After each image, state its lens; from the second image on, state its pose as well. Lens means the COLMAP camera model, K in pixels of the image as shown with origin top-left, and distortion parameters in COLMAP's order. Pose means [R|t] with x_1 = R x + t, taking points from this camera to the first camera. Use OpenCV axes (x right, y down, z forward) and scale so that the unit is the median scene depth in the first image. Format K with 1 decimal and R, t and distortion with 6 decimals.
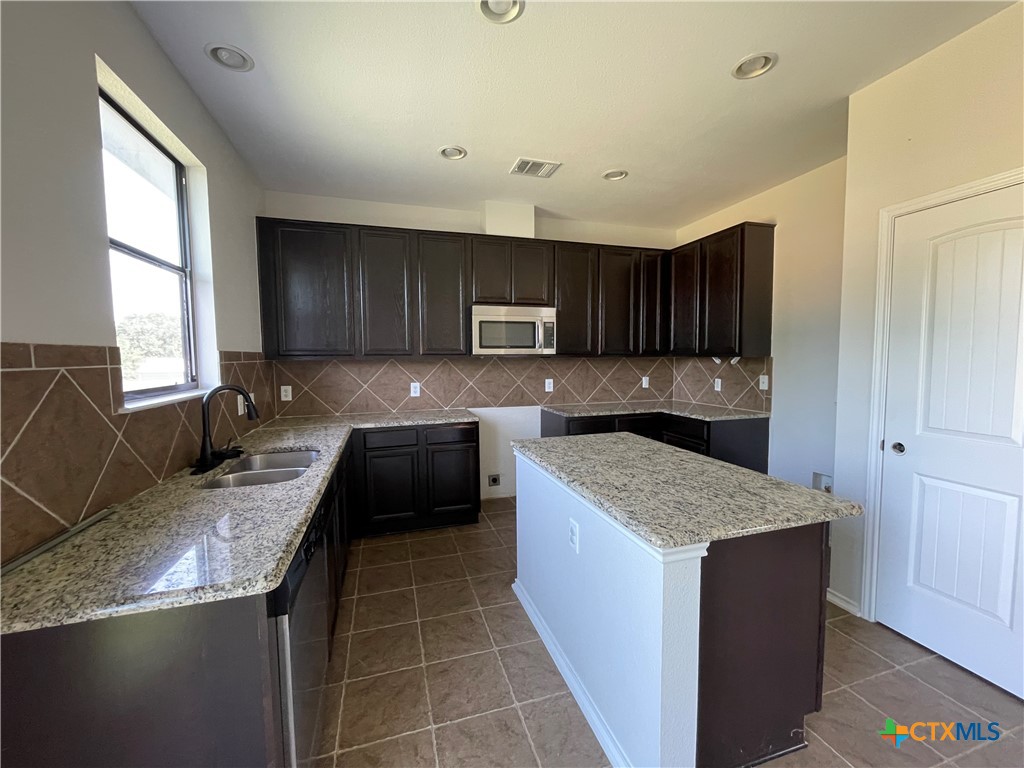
lens RADIAL K [[414.1, 0, 510.3], [0, 414.1, 384.2], [0, 0, 1]] dist [-0.001461, -0.000262]
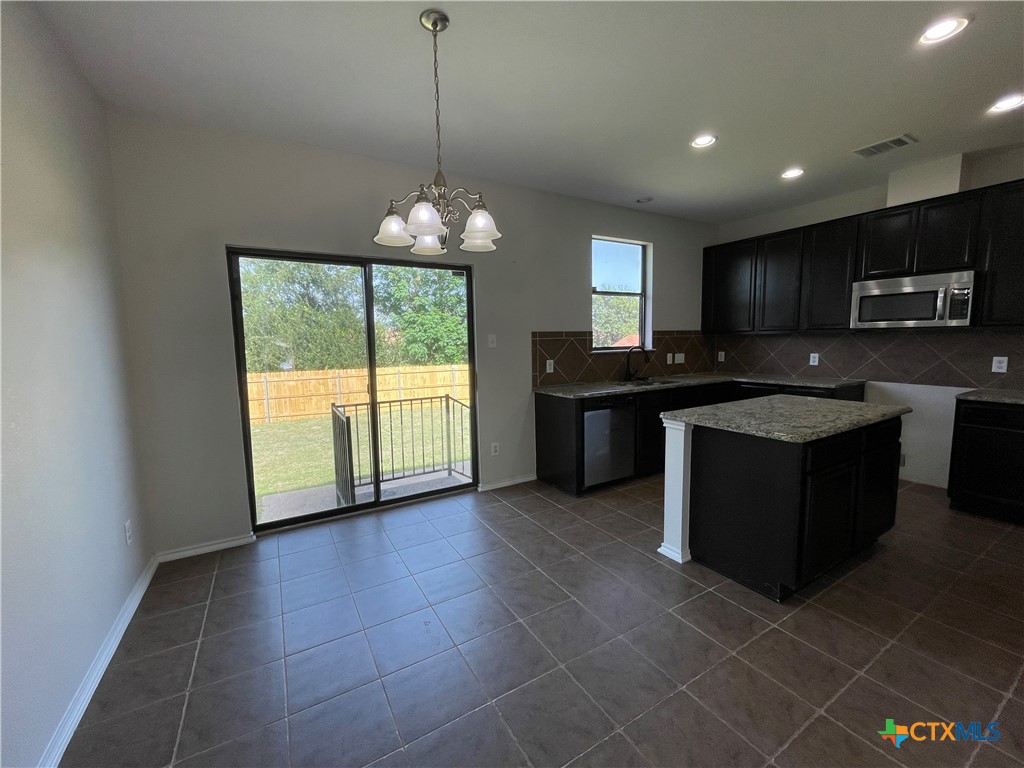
lens RADIAL K [[414.1, 0, 511.9], [0, 414.1, 383.6], [0, 0, 1]] dist [-0.001461, -0.000262]
pose [[0.233536, 0.108311, -0.966297, 0.739625], [-0.048639, 0.993834, 0.099642, 0.006798], [0.971131, 0.023730, 0.237364, -0.107567]]
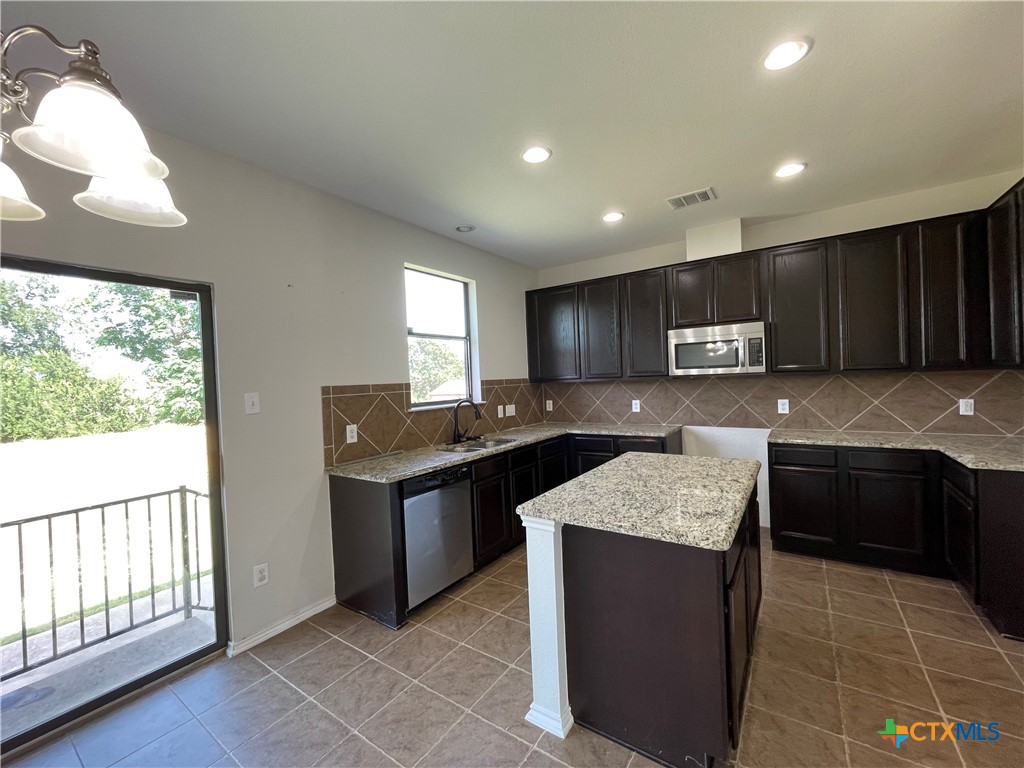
lens RADIAL K [[414.1, 0, 511.4], [0, 414.1, 384.1], [0, 0, 1]] dist [-0.001461, -0.000262]
pose [[0.618495, -0.007101, -0.785756, 0.490509], [-0.018235, 0.999560, -0.023386, -0.015713], [0.785577, 0.028792, 0.618094, 0.004171]]
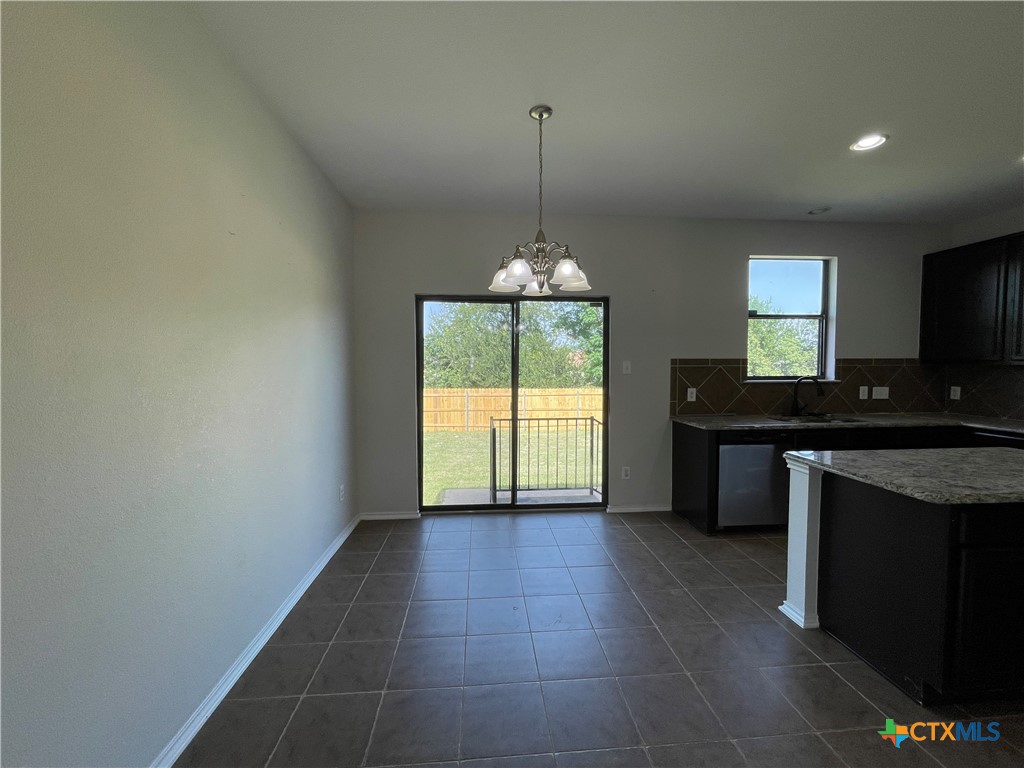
lens RADIAL K [[414.1, 0, 513.2], [0, 414.1, 384.2], [0, 0, 1]] dist [-0.001461, -0.000262]
pose [[-0.214558, 0.057954, -0.974990, 0.826334], [-0.061281, 0.995473, 0.072657, -0.010276], [0.974787, 0.075338, -0.210035, 0.029432]]
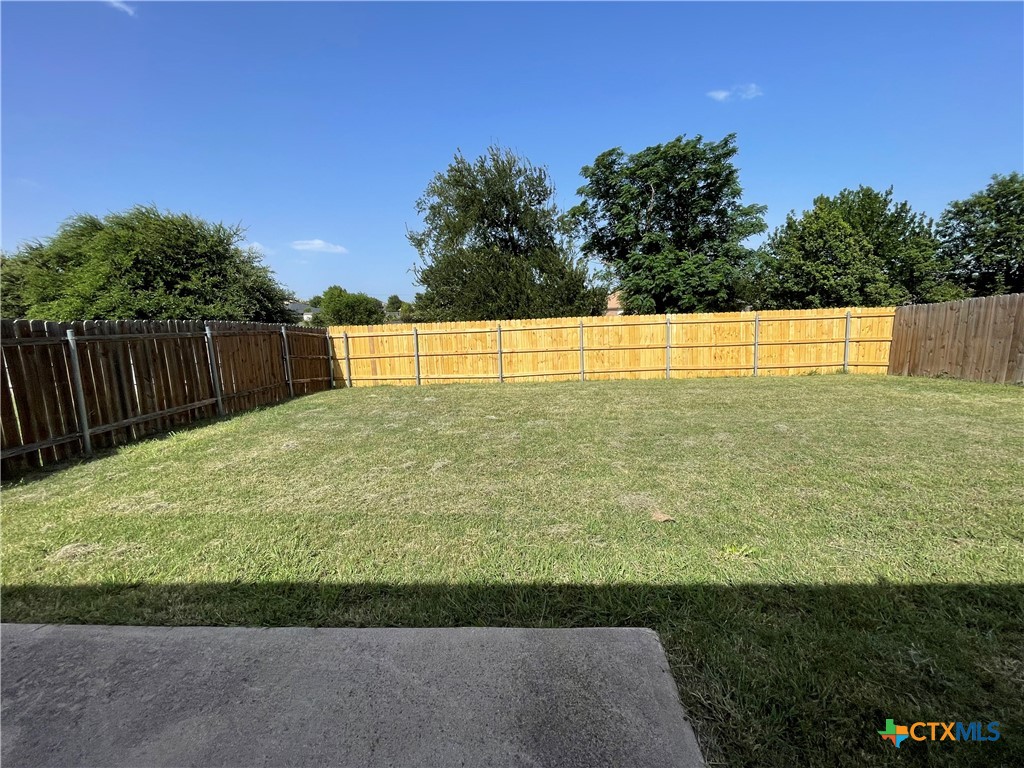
lens RADIAL K [[414.1, 0, 513.4], [0, 414.1, 387.2], [0, 0, 1]] dist [-0.001461, -0.000262]
pose [[-0.342714, 0.193041, -0.919392, -0.855696], [-0.014951, 0.977415, 0.210797, 0.209770], [0.939321, 0.085989, -0.332088, 0.364822]]
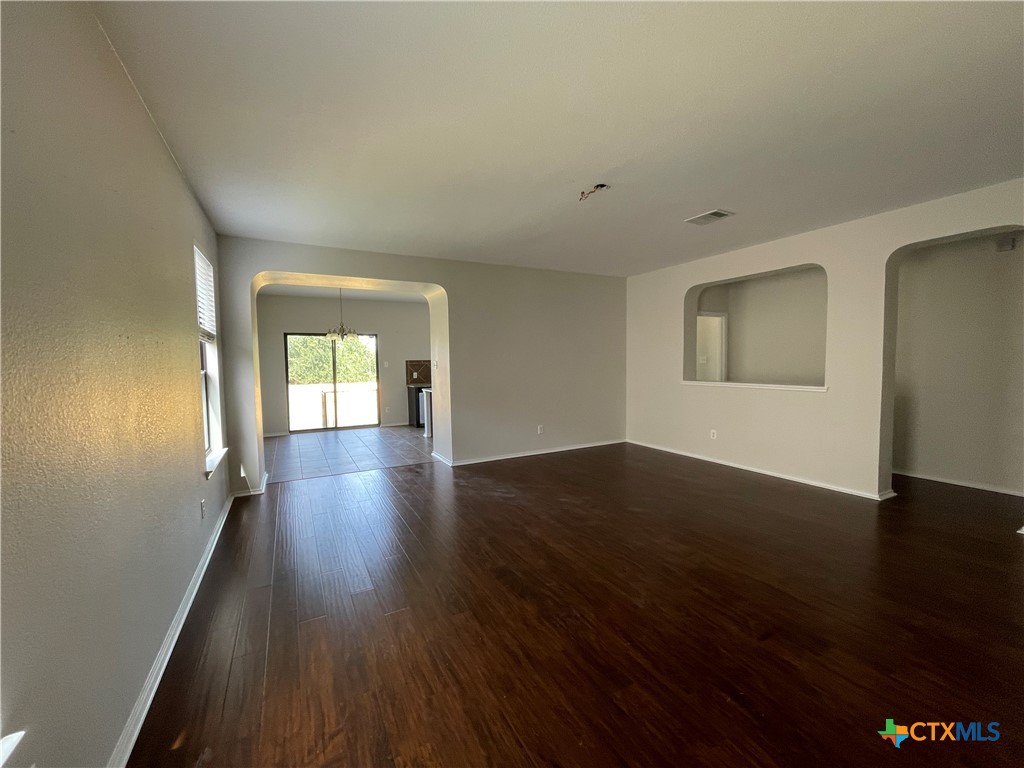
lens RADIAL K [[414.1, 0, 515.4], [0, 414.1, 381.6], [0, 0, 1]] dist [-0.001461, -0.000262]
pose [[0.201588, 0.056274, -0.977853, 2.339712], [-0.052419, 0.997537, 0.046600, -0.046585], [0.978067, 0.041864, 0.204041, 0.346357]]
